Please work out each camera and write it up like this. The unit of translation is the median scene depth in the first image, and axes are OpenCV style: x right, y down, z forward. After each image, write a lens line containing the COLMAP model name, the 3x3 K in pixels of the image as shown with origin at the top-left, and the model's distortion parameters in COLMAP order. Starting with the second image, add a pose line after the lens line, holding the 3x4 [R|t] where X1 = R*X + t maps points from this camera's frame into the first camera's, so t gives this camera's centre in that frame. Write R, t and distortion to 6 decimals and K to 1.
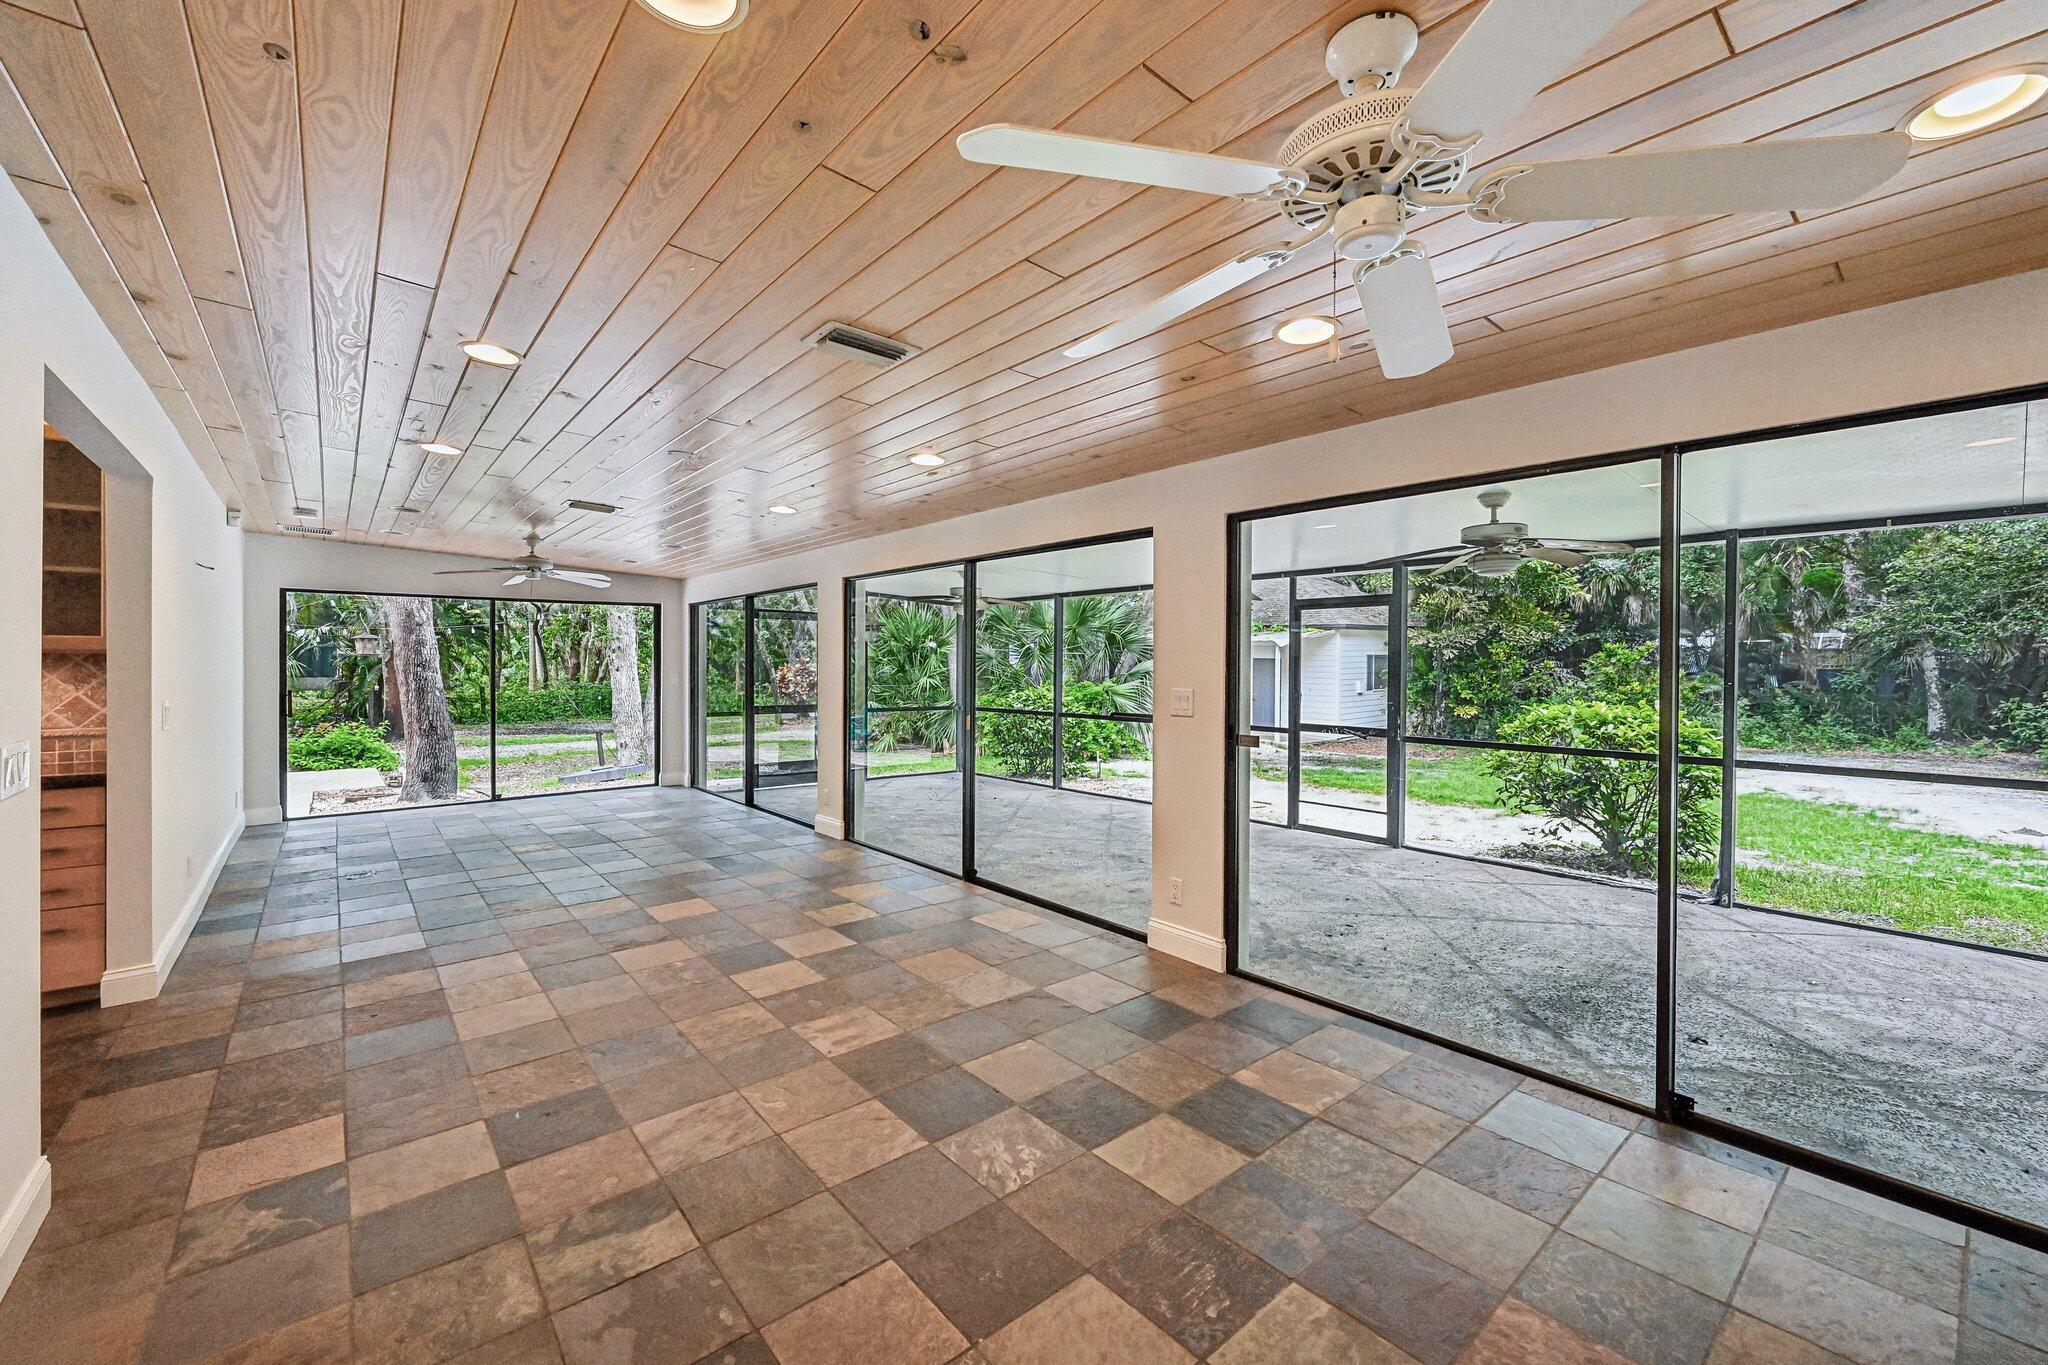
lens RADIAL K [[810.2, 0, 1040.8], [0, 810.2, 663.6], [0, 0, 1]] dist [-0.018557, 0.000037]
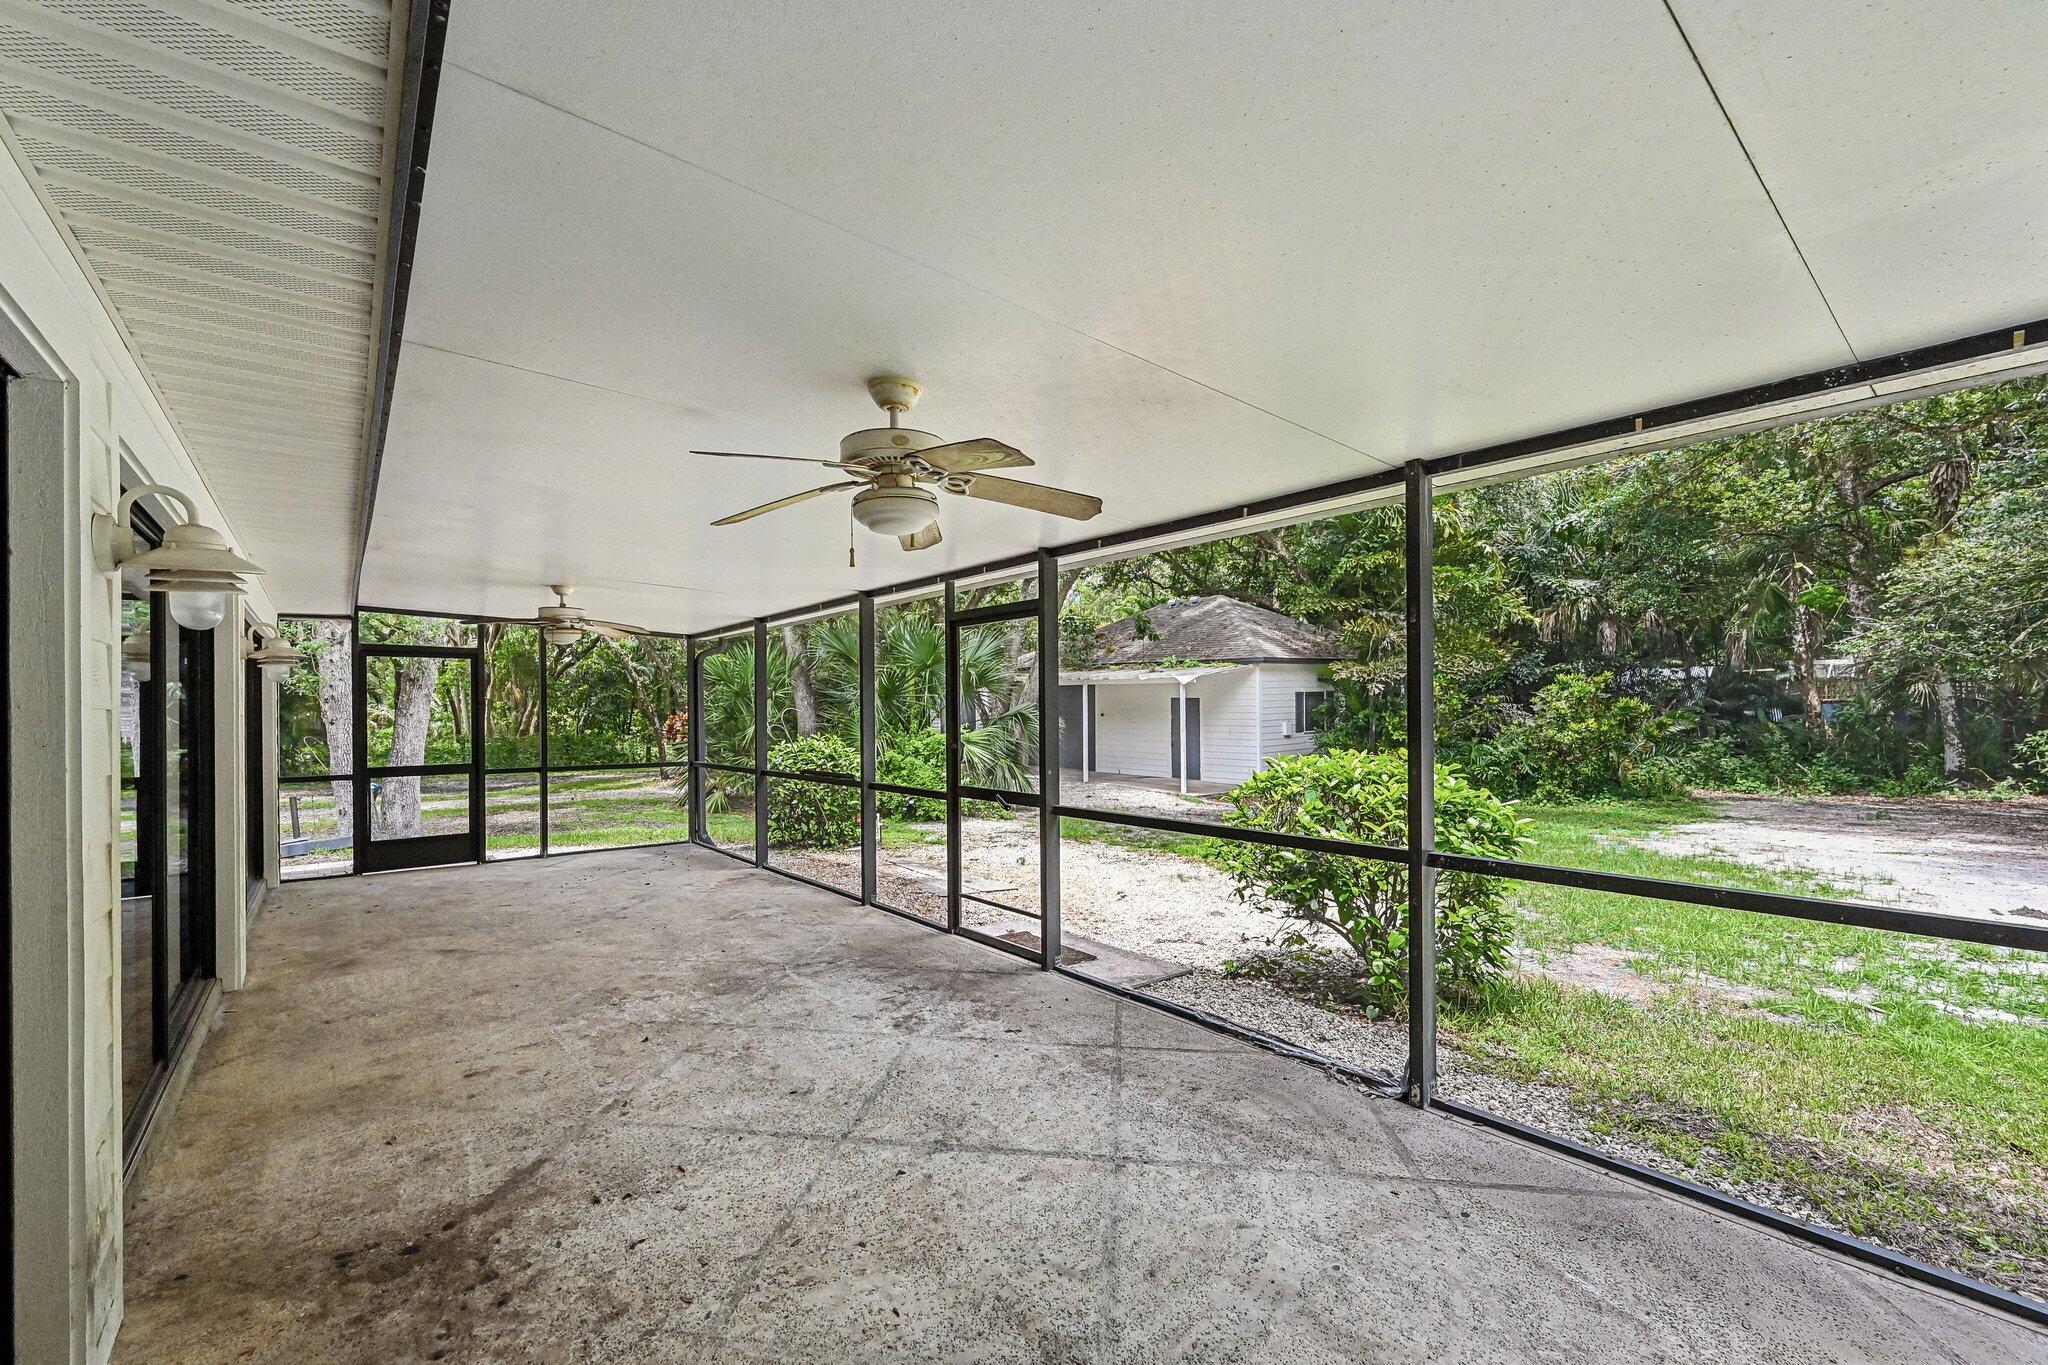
lens RADIAL K [[855.1, 0, 1024.6], [0, 855.1, 704.9], [0, 0, 1]] dist [-0.007651, -0.000222]
pose [[0.999878, -0.015565, 0.001363, 0.145026], [0.015570, 0.999872, -0.003639, 0.002363], [-0.001306, 0.003660, 0.999992, 0.095126]]
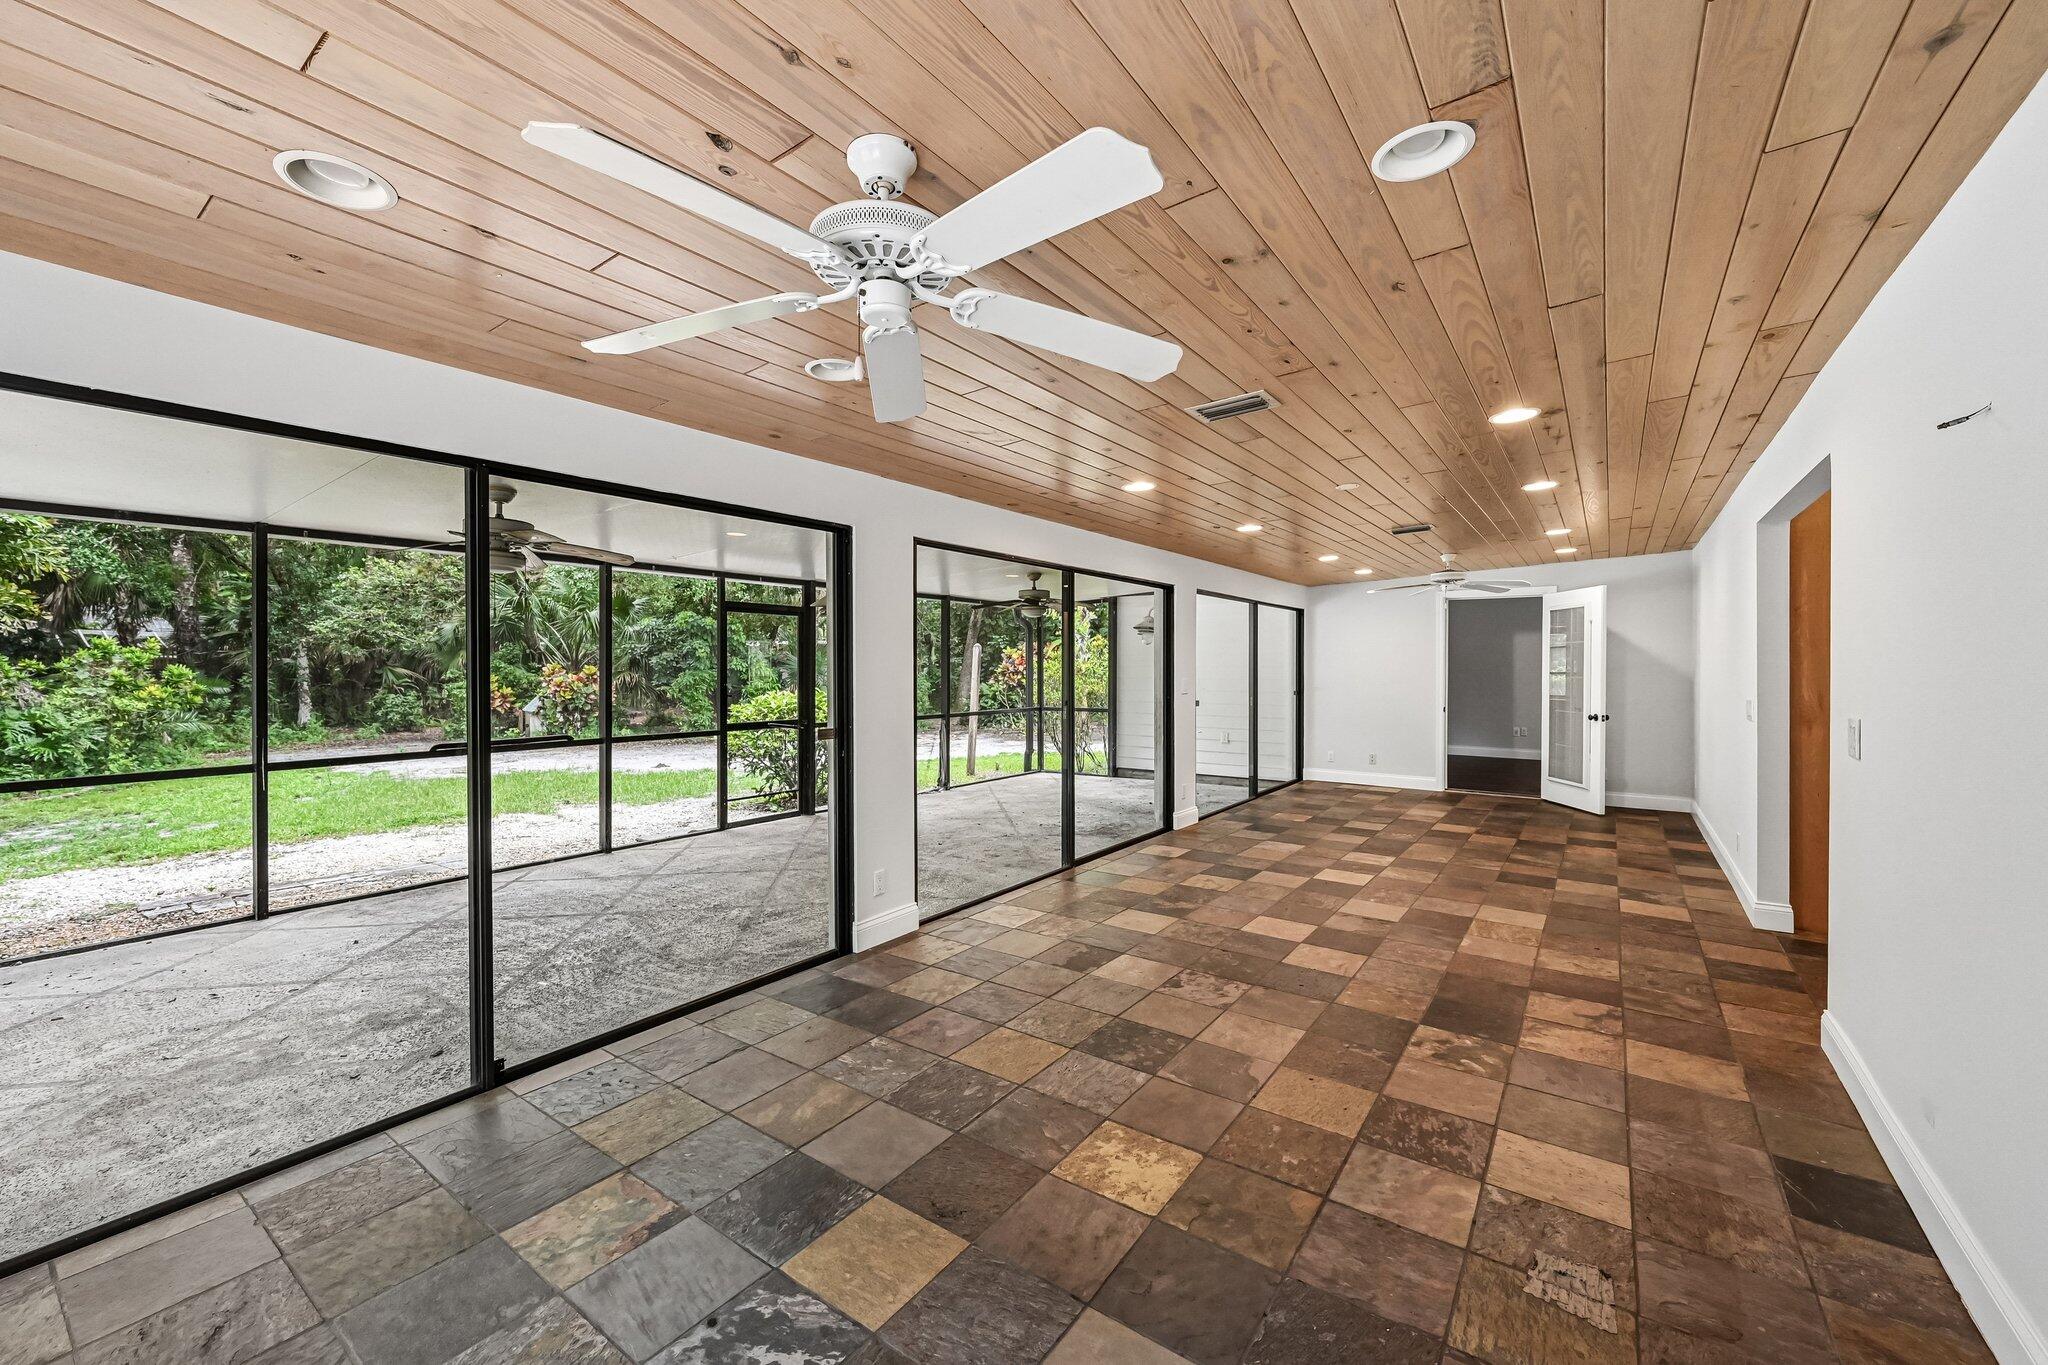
lens RADIAL K [[825.0, 0, 1030.1], [0, 825.0, 679.5], [0, 0, 1]] dist [0.000442, -0.000189]
pose [[-0.234632, -0.016929, 0.971937, -0.297911], [0.000505, 0.999846, 0.017537, -0.000164], [-0.972084, 0.004605, -0.234588, 0.343670]]
